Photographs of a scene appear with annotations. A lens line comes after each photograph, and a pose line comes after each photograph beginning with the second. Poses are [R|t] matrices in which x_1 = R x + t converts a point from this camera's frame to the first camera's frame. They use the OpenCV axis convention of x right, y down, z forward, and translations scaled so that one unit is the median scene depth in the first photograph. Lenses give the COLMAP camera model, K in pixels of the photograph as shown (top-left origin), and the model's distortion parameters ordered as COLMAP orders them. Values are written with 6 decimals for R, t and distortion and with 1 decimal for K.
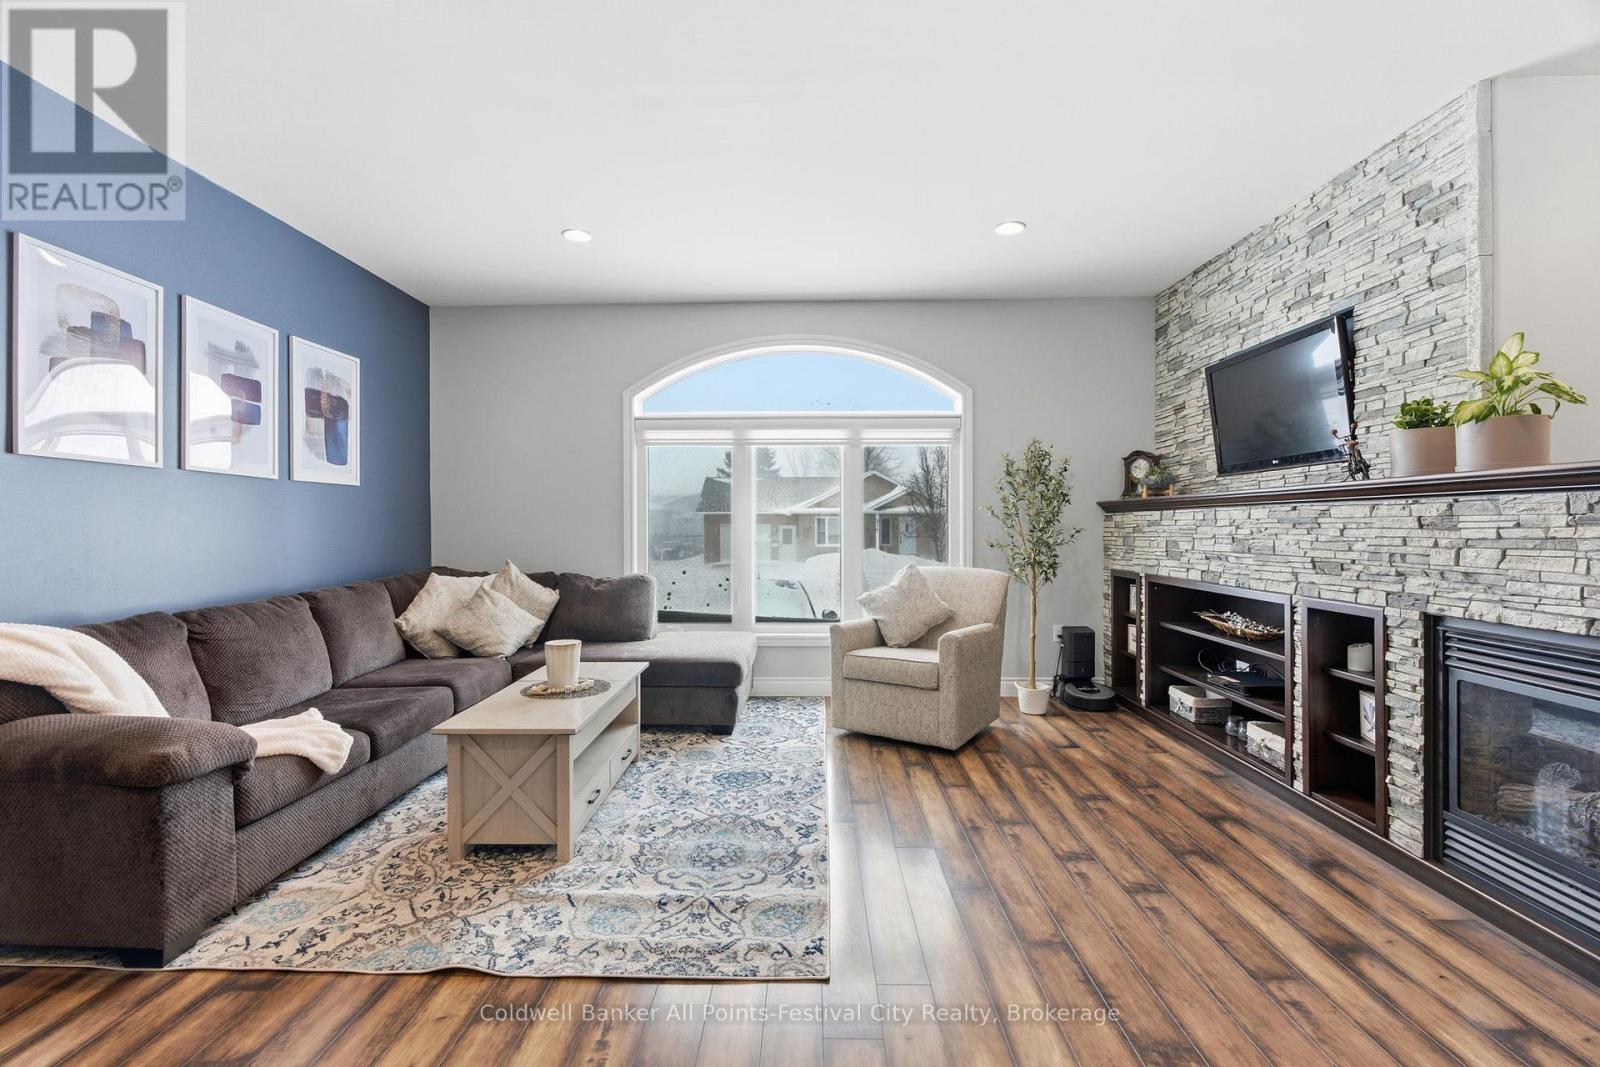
lens RADIAL K [[729.4, 0, 791.7], [0, 729.4, 526.9], [0, 0, 1]] dist [-0.006139, 0.004102]
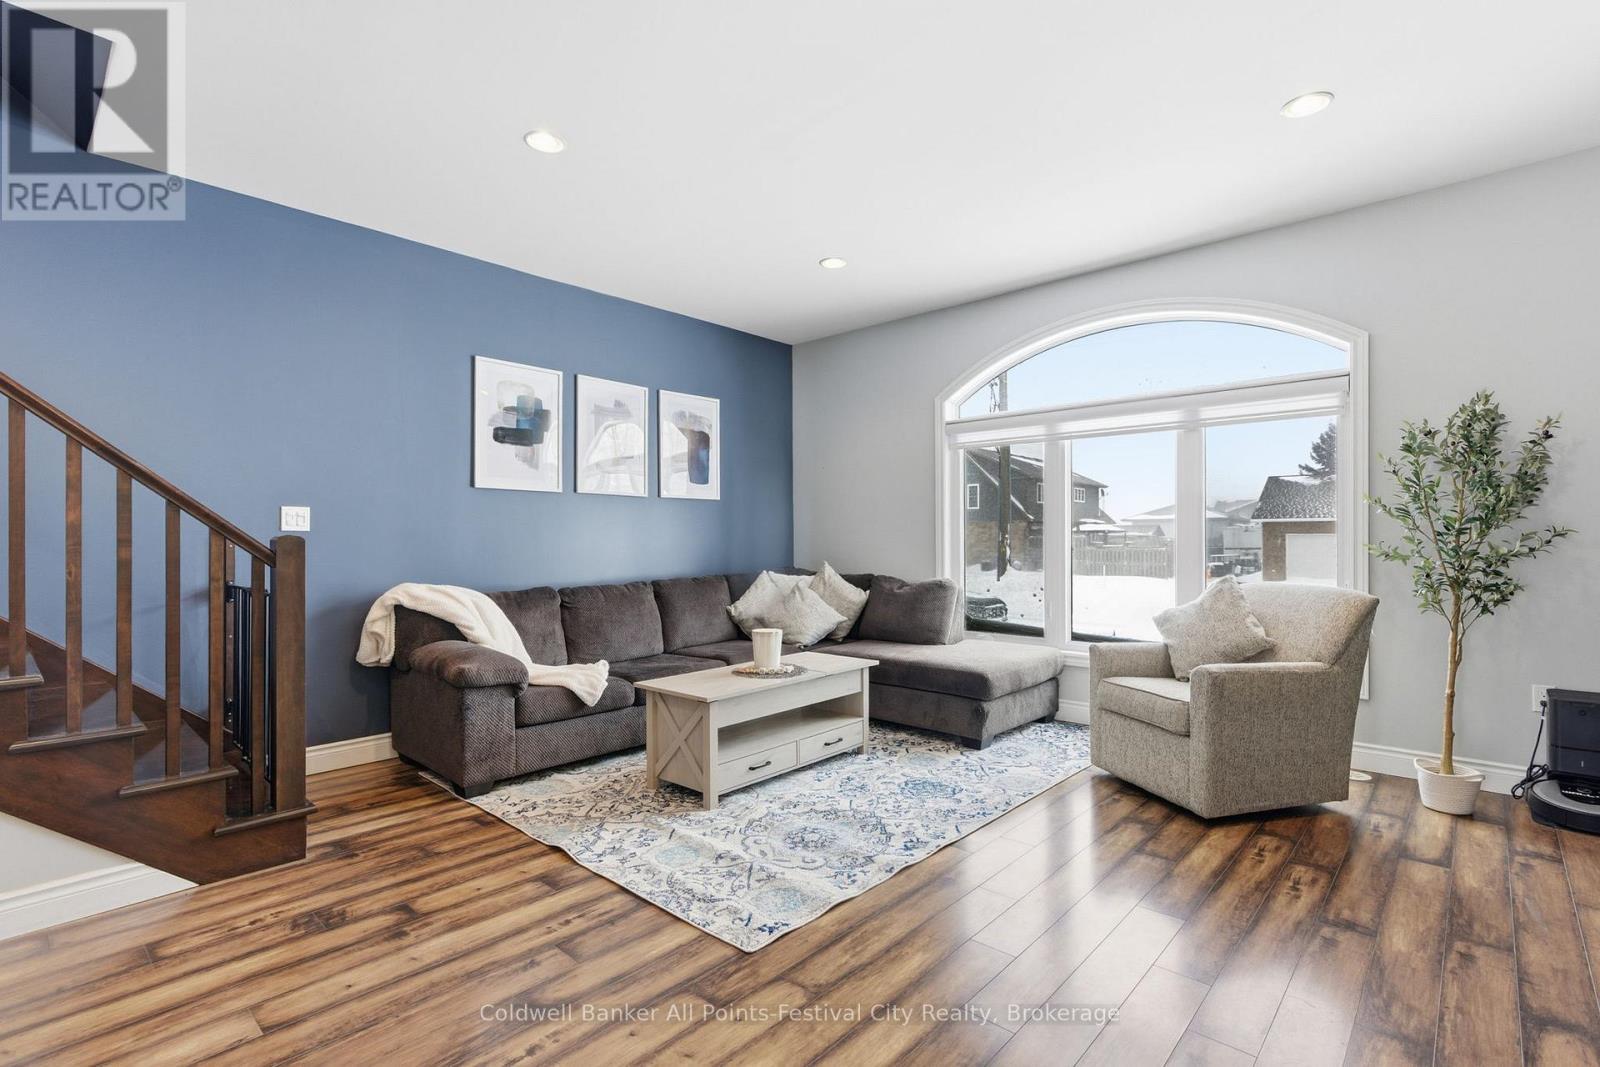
lens RADIAL K [[753.8, 0, 789.6], [0, 753.8, 539.1], [0, 0, 1]] dist [-0.000513, 0.001472]
pose [[0.748292, 0.000491, -0.663369, 0.469864], [0.000352, 0.999999, 0.001138, 0.013080], [0.663369, -0.001085, 0.748292, 0.130462]]
